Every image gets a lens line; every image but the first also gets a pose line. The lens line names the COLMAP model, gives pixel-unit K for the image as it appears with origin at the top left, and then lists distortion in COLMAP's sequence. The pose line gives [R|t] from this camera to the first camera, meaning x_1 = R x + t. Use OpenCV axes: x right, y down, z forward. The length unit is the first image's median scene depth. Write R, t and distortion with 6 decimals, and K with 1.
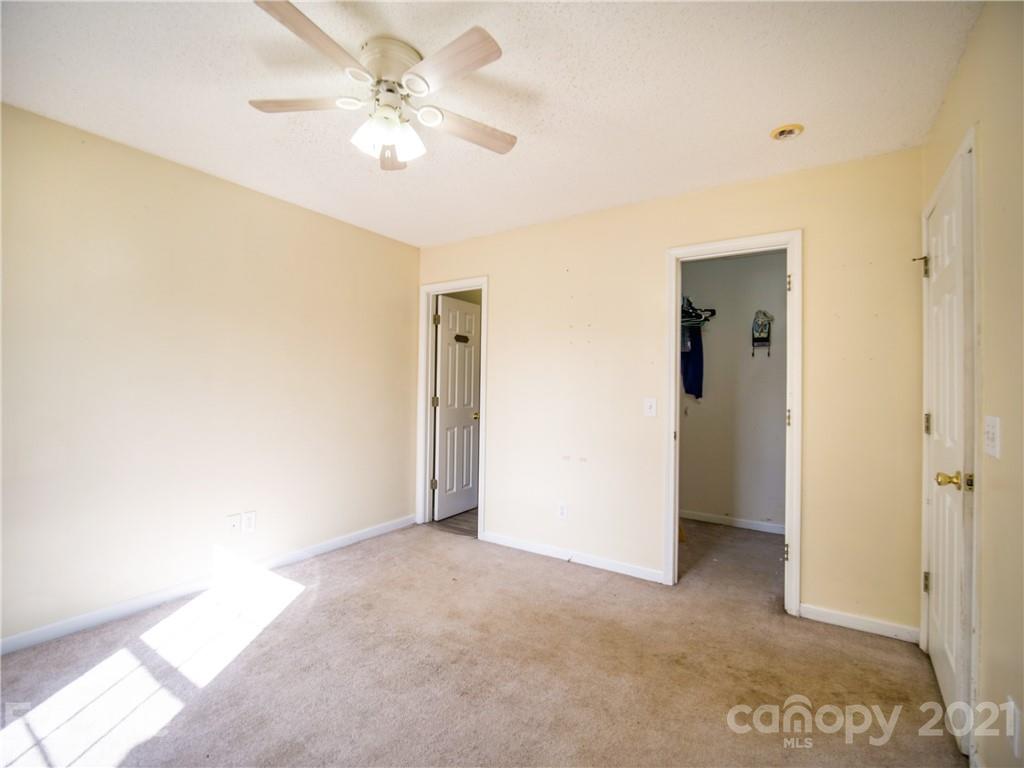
lens RADIAL K [[465.4, 0, 501.1], [0, 465.4, 380.3], [0, 0, 1]] dist [-0.020884, -0.001013]
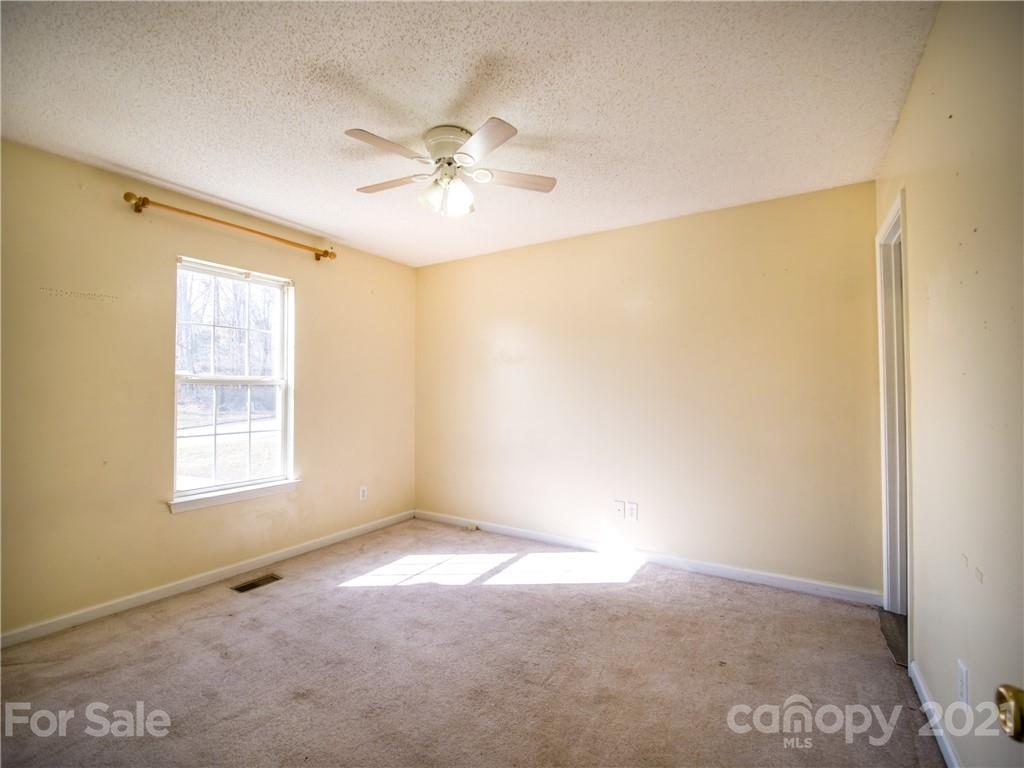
lens RADIAL K [[465.4, 0, 511.0], [0, 465.4, 383.1], [0, 0, 1]] dist [-0.020884, -0.001013]
pose [[0.036758, -0.022345, -0.999074, 0.786528], [0.016522, 0.999627, -0.021749, 0.003005], [0.999188, -0.015708, 0.037114, 0.833564]]
